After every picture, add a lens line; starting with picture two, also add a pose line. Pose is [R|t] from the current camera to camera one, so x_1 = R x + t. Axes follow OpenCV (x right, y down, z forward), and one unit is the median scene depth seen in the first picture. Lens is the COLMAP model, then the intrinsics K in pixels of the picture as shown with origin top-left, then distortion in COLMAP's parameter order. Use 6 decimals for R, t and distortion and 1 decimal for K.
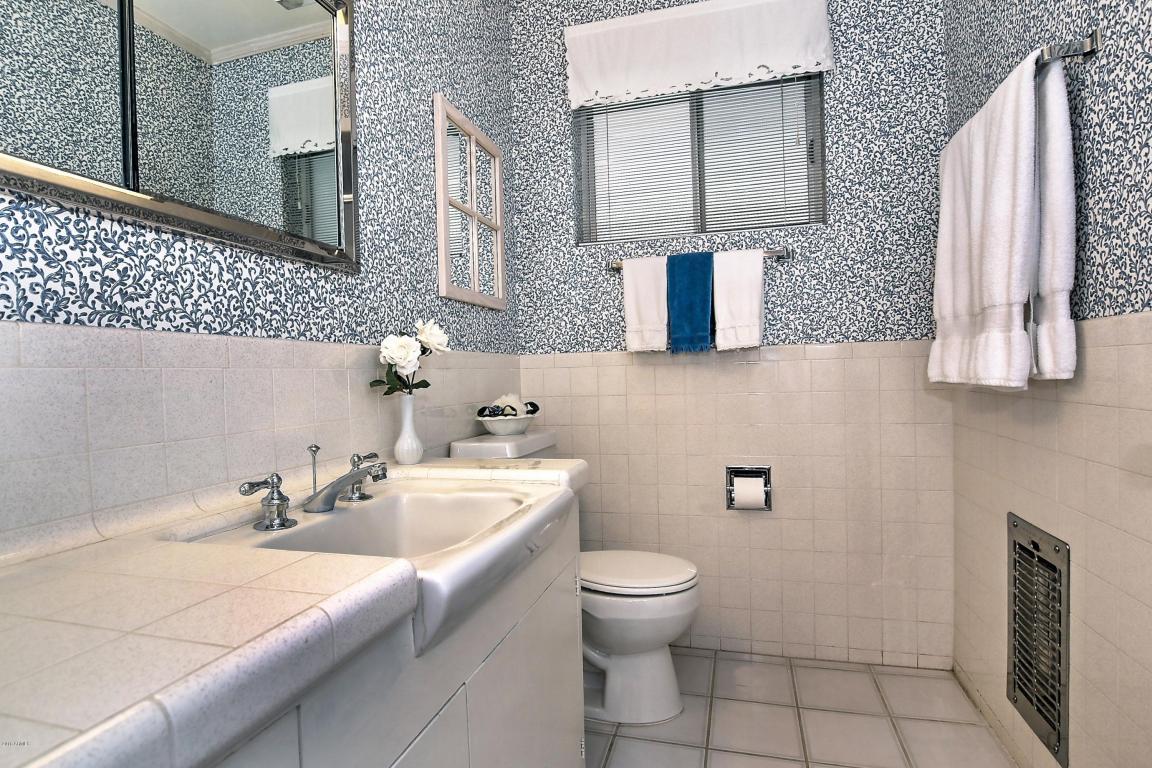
lens RADIAL K [[551.8, 0, 576.0], [0, 551.8, 384.0], [0, 0, 1]] dist [-0.018629, 0.001177]
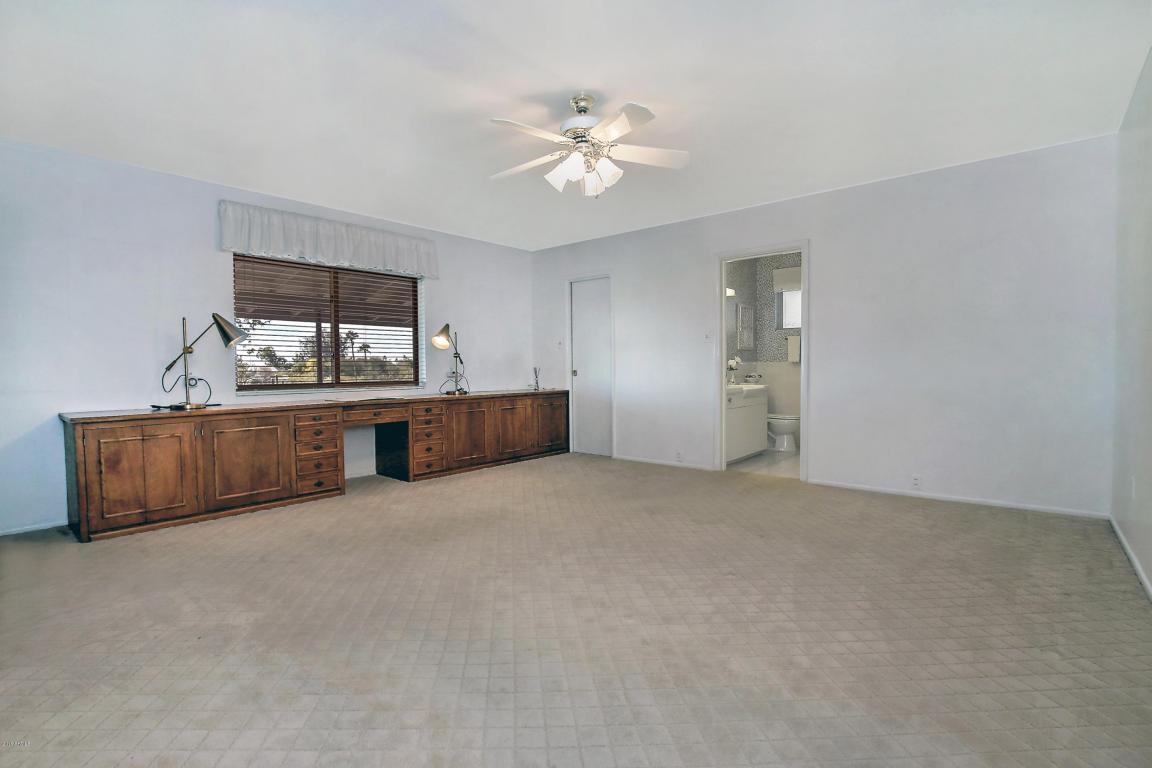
lens RADIAL K [[551.8, 0, 576.0], [0, 551.8, 384.0], [0, 0, 1]] dist [-0.018629, 0.001177]
pose [[0.909088, 0.028228, -0.415647, 0.328952], [-0.022086, 0.999564, 0.019578, 0.044761], [0.416019, -0.008618, 0.909315, -2.834466]]
